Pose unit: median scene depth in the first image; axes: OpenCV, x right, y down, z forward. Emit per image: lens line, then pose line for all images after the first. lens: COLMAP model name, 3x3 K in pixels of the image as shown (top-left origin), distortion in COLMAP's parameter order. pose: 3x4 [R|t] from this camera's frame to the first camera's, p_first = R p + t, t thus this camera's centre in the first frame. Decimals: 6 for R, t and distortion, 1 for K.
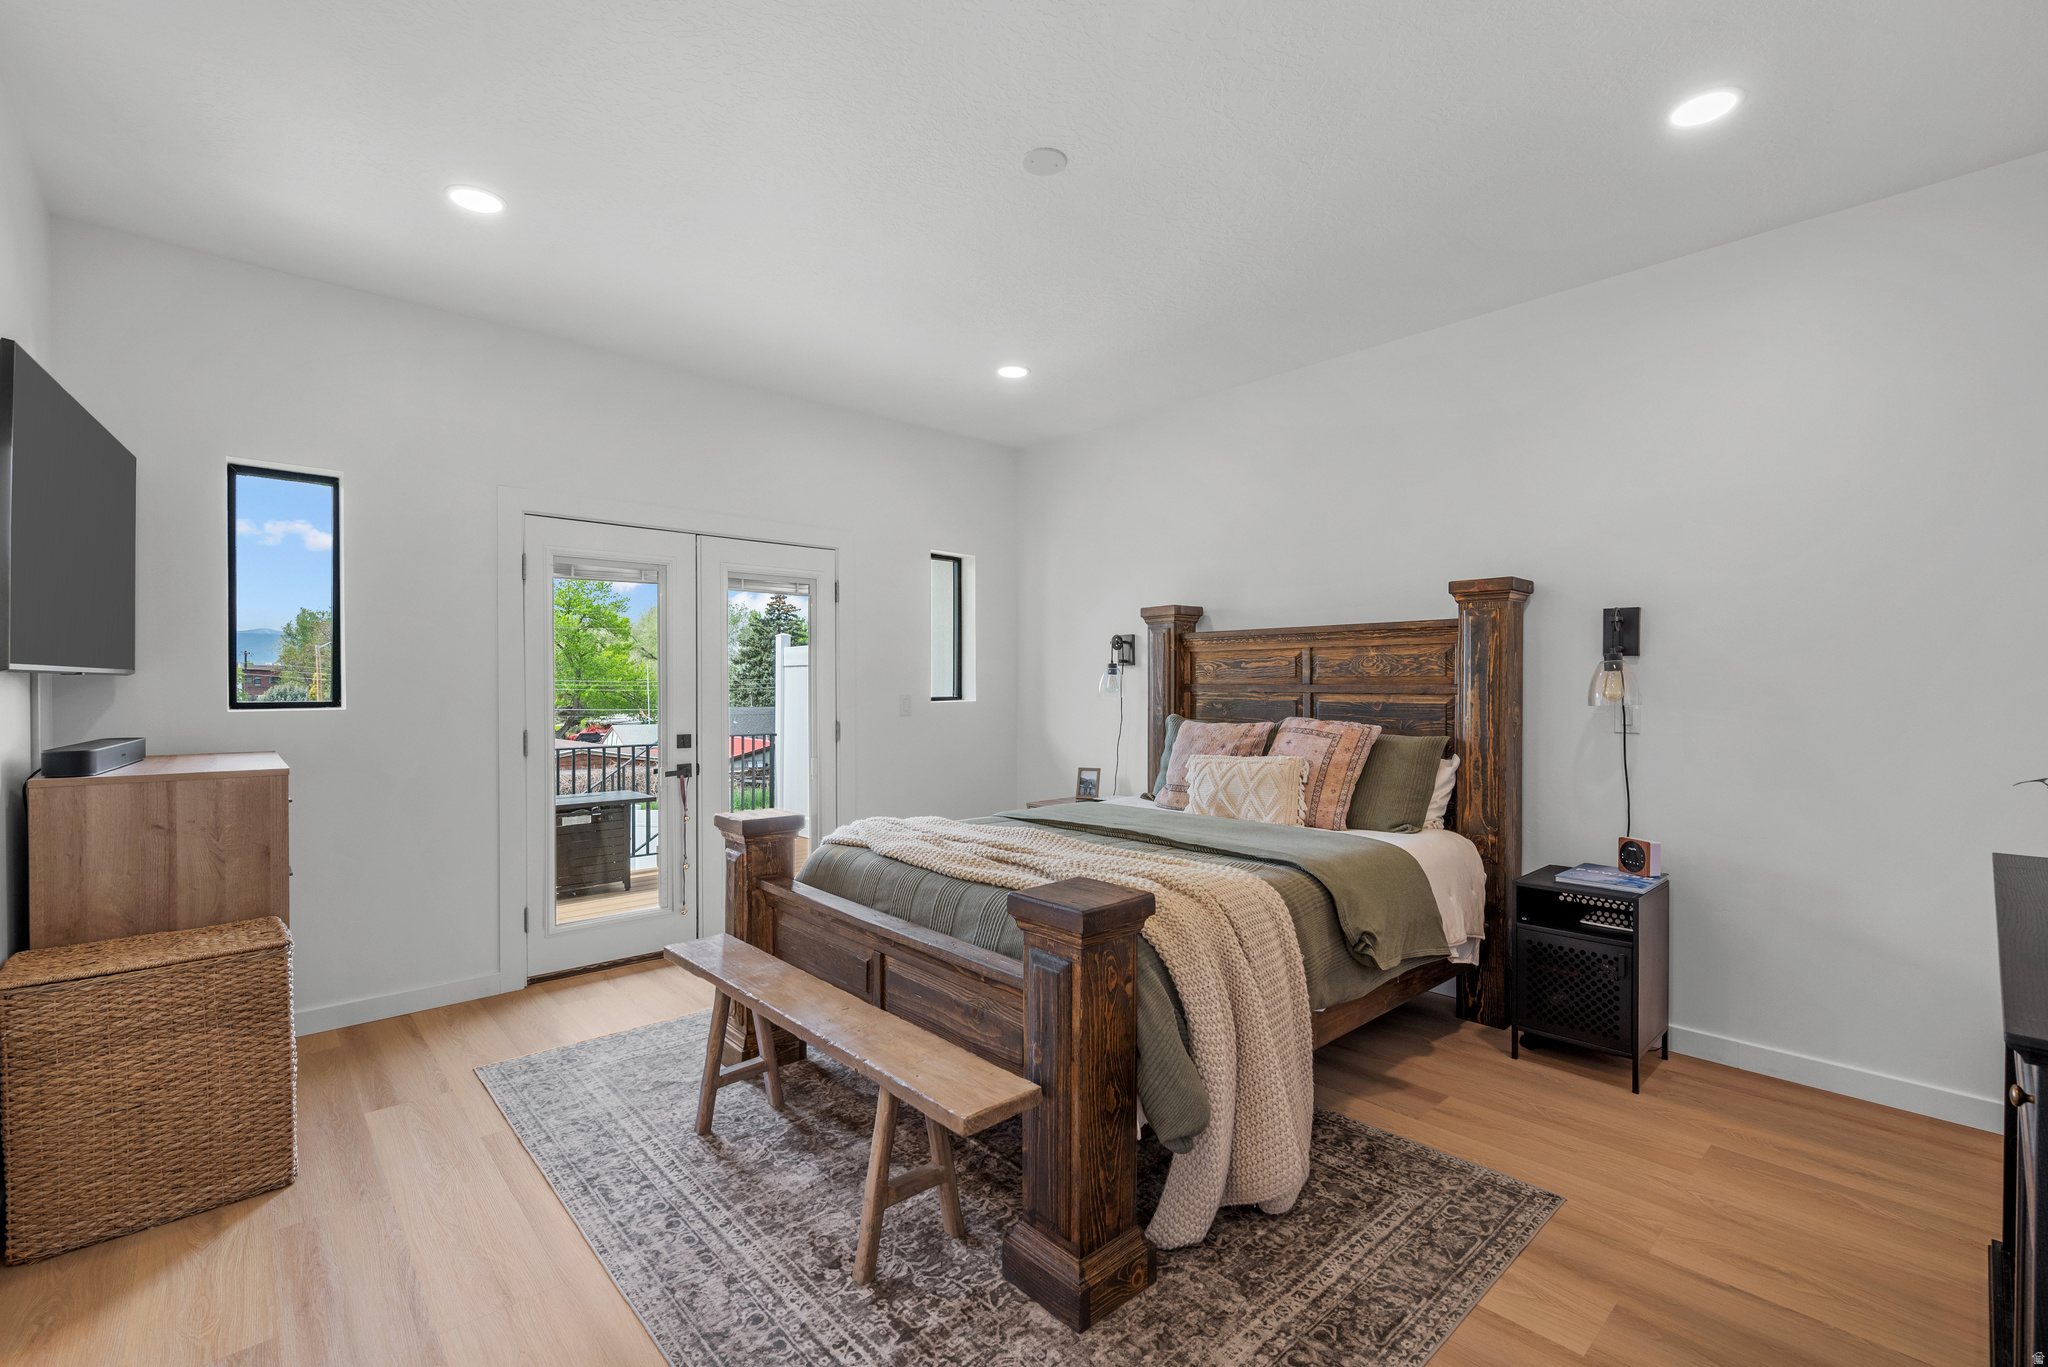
lens RADIAL K [[873.4, 0, 1028.4], [0, 873.4, 677.1], [0, 0, 1]] dist [0.000231, -0.000144]
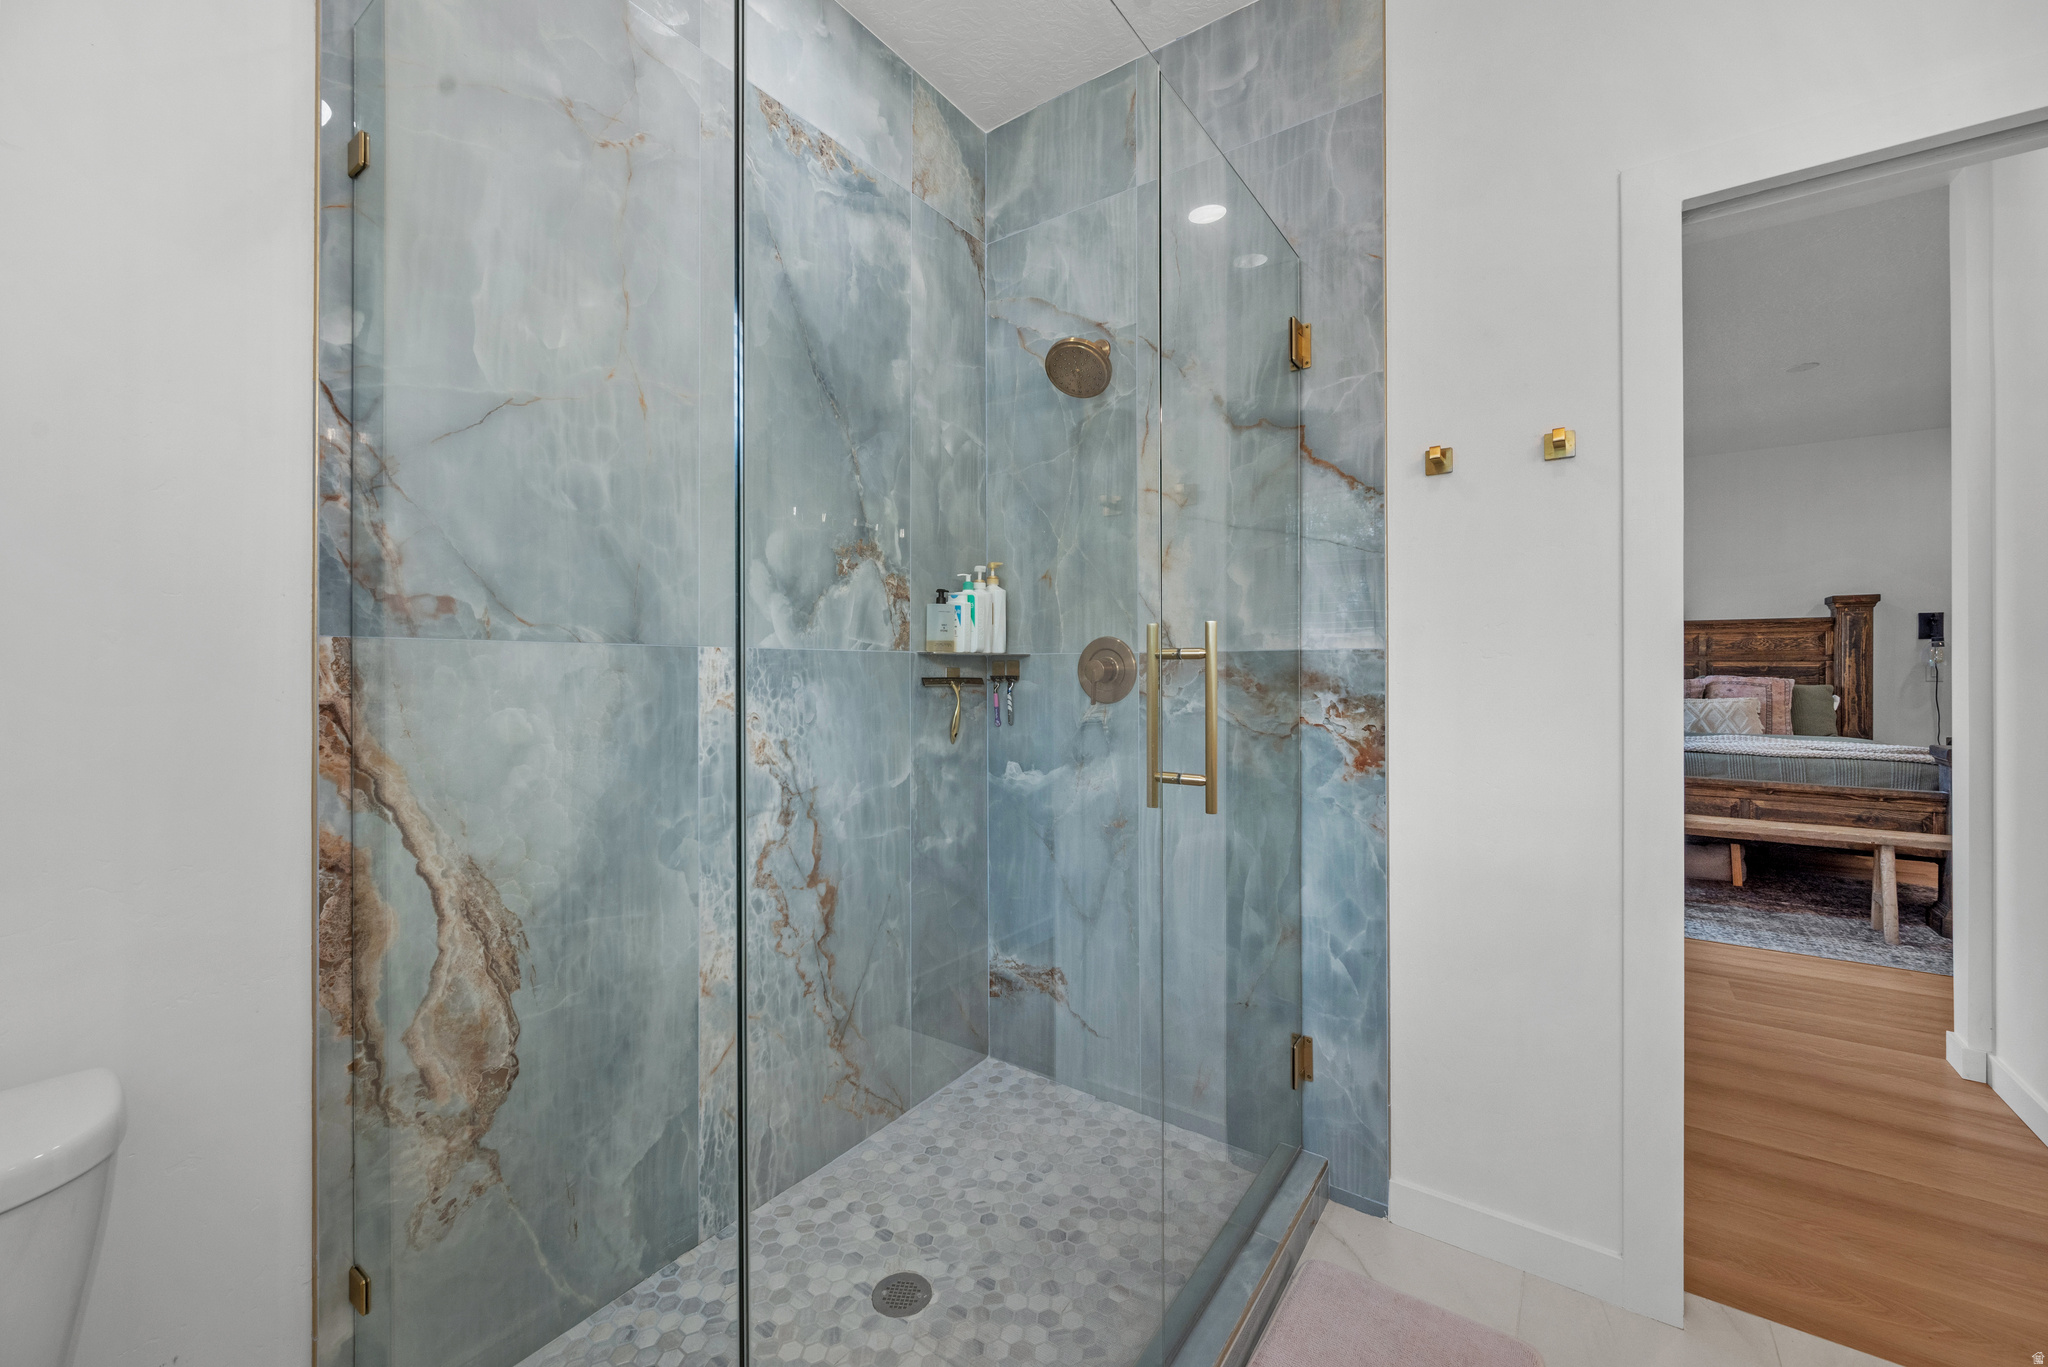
lens RADIAL K [[815.1, 0, 1025.1], [0, 815.1, 662.2], [0, 0, 1]] dist [-0.000770, -0.000309]
pose [[0.976524, 0.003368, 0.215381, -1.363694], [-0.004118, 0.999987, 0.003033, 0.023354], [-0.215368, -0.003849, 0.976525, -0.223364]]
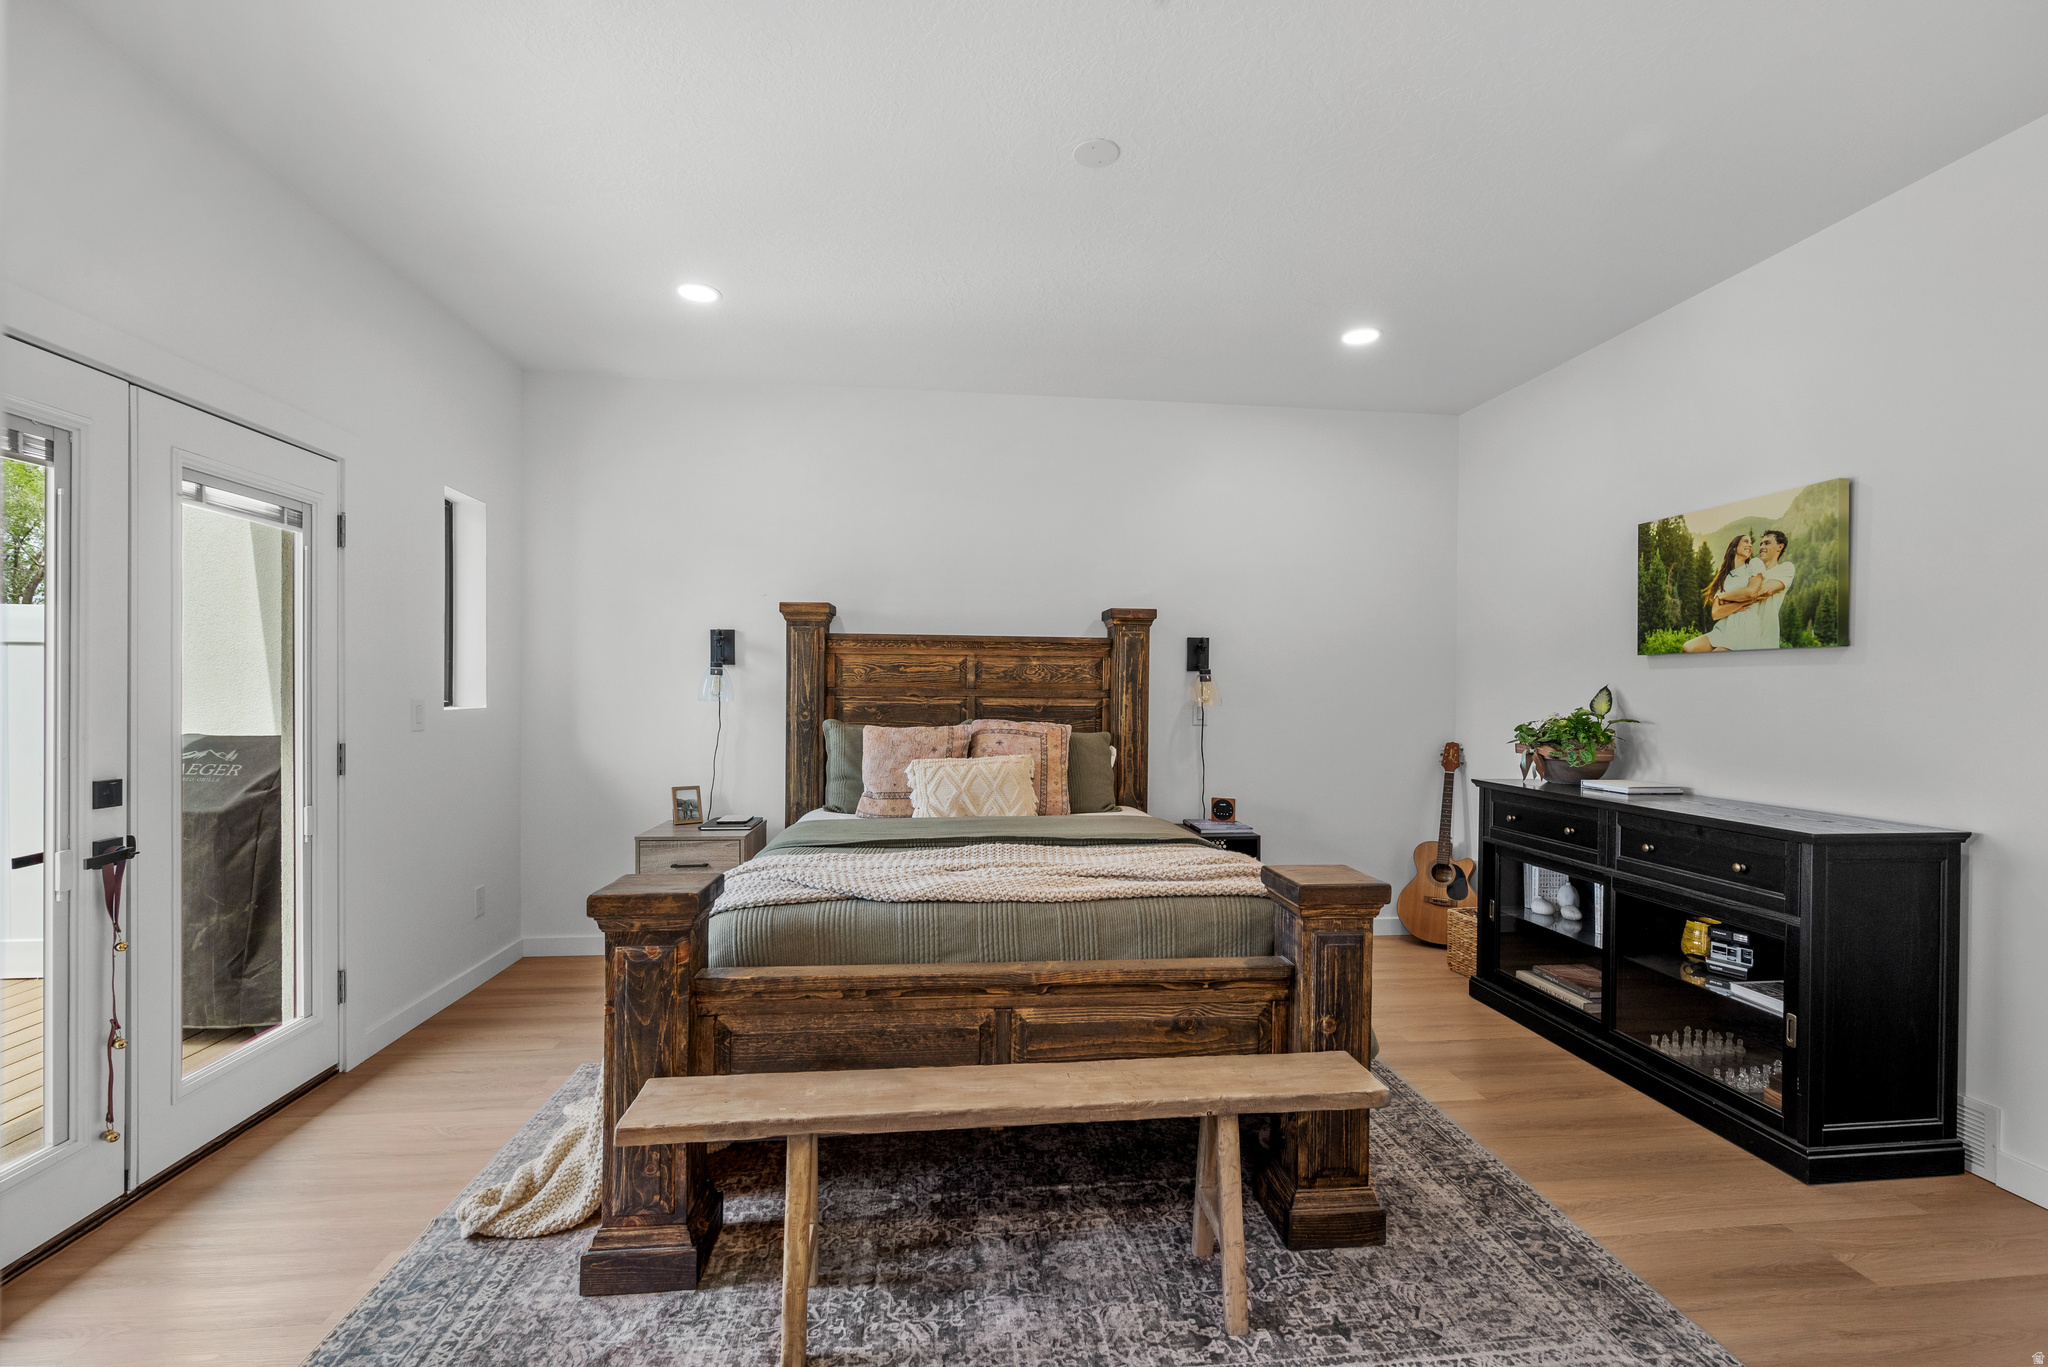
lens RADIAL K [[878.3, 0, 1024.0], [0, 878.3, 683.5], [0, 0, 1]] dist [0.000791, -0.000062]
pose [[0.593870, 0.012587, 0.804463, -0.571718], [-0.015922, 0.999866, -0.003890, 0.005386], [-0.804403, -0.010498, 0.593991, 0.335662]]
